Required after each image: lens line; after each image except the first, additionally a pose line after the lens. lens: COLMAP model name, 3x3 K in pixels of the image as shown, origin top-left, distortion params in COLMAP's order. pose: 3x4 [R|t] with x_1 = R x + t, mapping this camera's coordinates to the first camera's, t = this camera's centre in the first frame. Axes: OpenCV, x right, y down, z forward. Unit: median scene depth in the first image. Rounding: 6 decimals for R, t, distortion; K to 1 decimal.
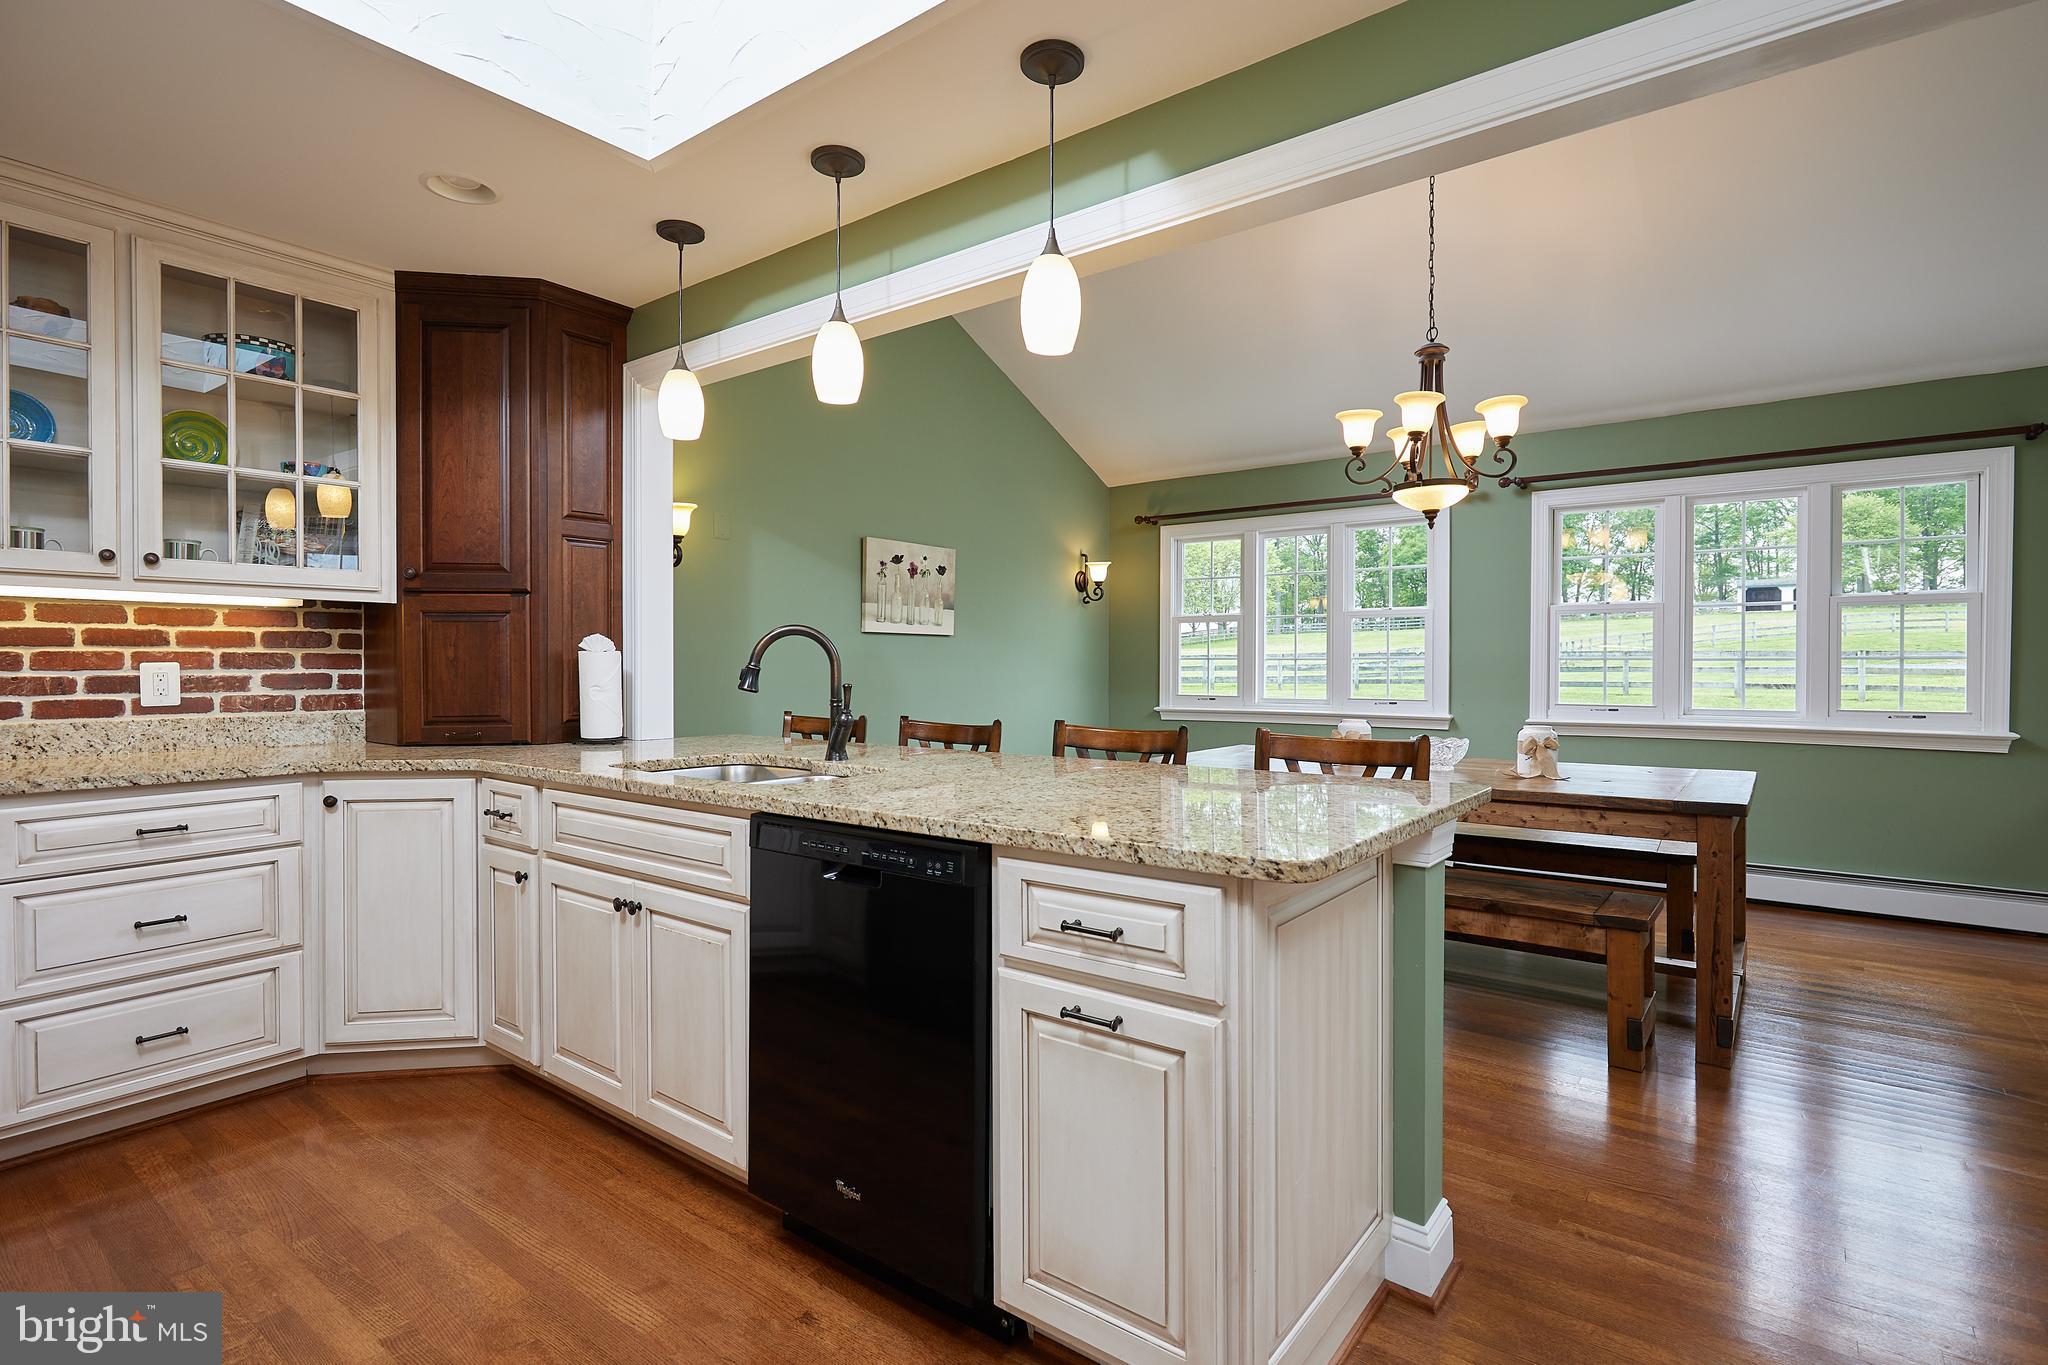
lens RADIAL K [[1008.9, 0, 1025.6], [0, 1008.9, 672.8], [0, 0, 1]] dist [0.001393, 0.000540]
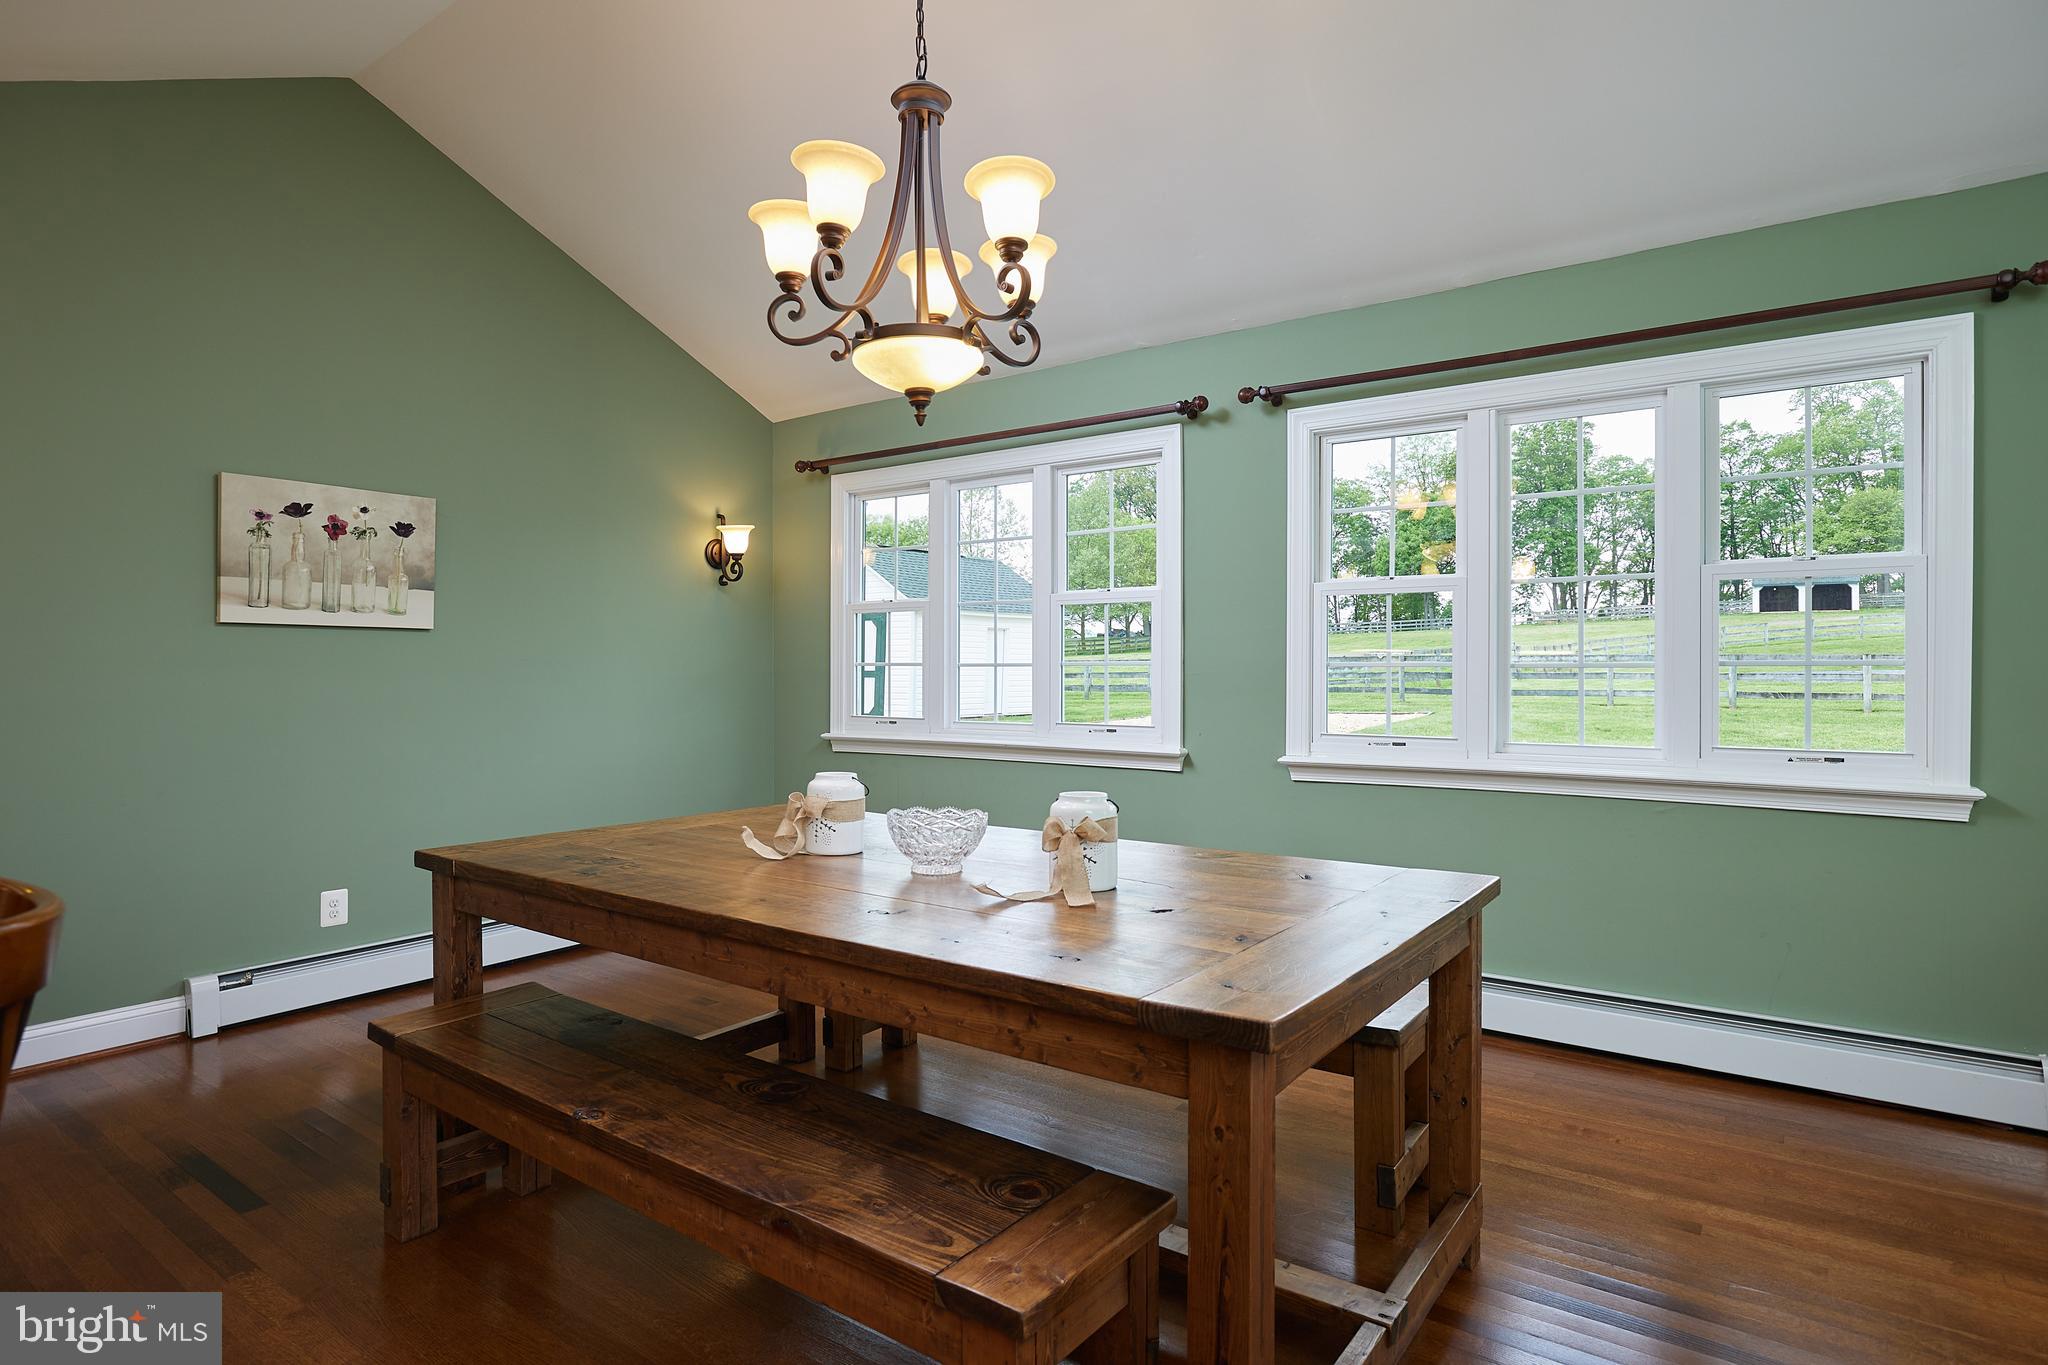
lens RADIAL K [[1103.0, 0, 1021.2], [0, 1103.0, 680.2], [0, 0, 1]] dist [-0.020979, -0.000225]
pose [[0.999802, -0.000057, 0.019894, 0.305298], [0.000025, 0.999999, 0.001586, -0.004897], [-0.019894, -0.001585, 0.999801, 0.281850]]
